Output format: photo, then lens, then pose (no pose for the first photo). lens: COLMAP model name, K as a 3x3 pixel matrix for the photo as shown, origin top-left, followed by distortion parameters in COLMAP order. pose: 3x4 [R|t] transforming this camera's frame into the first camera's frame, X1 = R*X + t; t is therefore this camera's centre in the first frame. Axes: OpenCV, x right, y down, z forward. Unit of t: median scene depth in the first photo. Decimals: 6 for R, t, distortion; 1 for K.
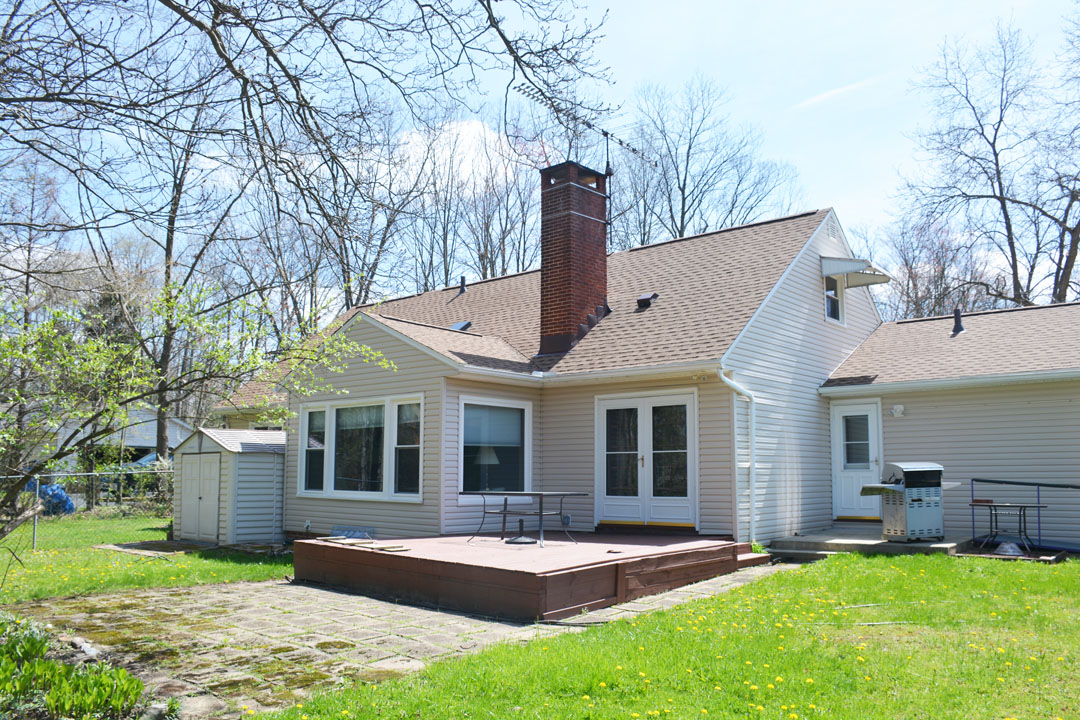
lens RADIAL K [[851.1, 0, 540.5], [0, 851.1, 361.7], [0, 0, 1]] dist [-0.009267, -0.002580]
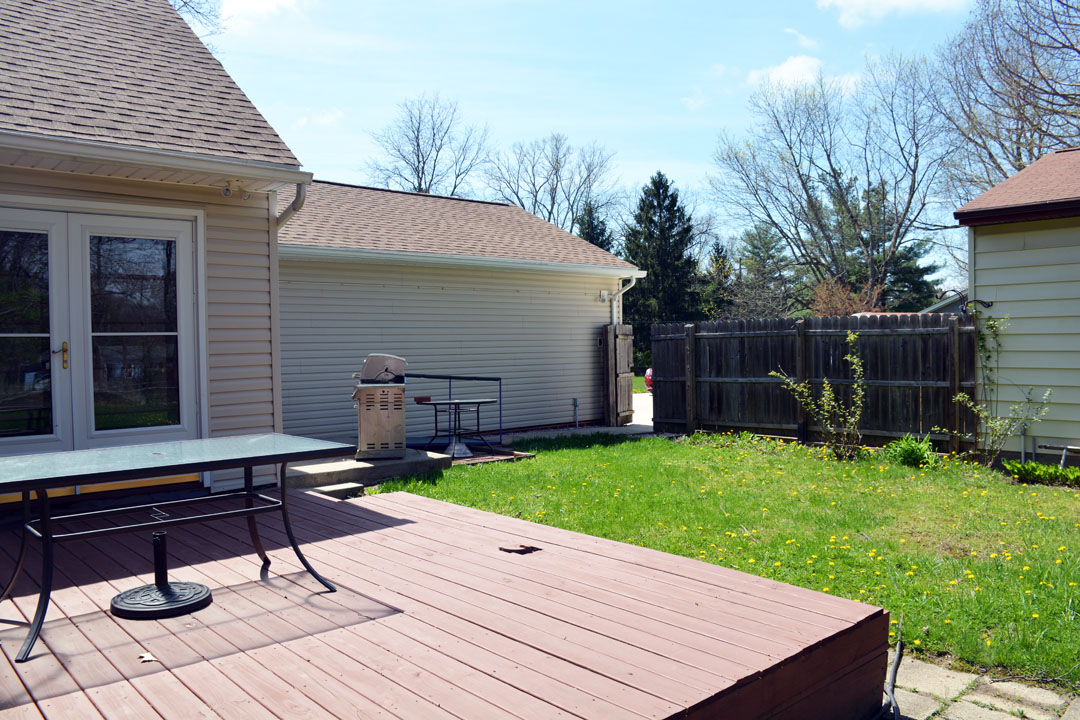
lens RADIAL K [[851.1, 0, 540.0], [0, 851.1, 358.7], [0, 0, 1]] dist [-0.009267, -0.002580]
pose [[0.175682, -0.009383, 0.984402, -0.281537], [-0.109394, 0.993576, 0.028993, 0.081532], [-0.978350, -0.112781, 0.173527, 0.703272]]
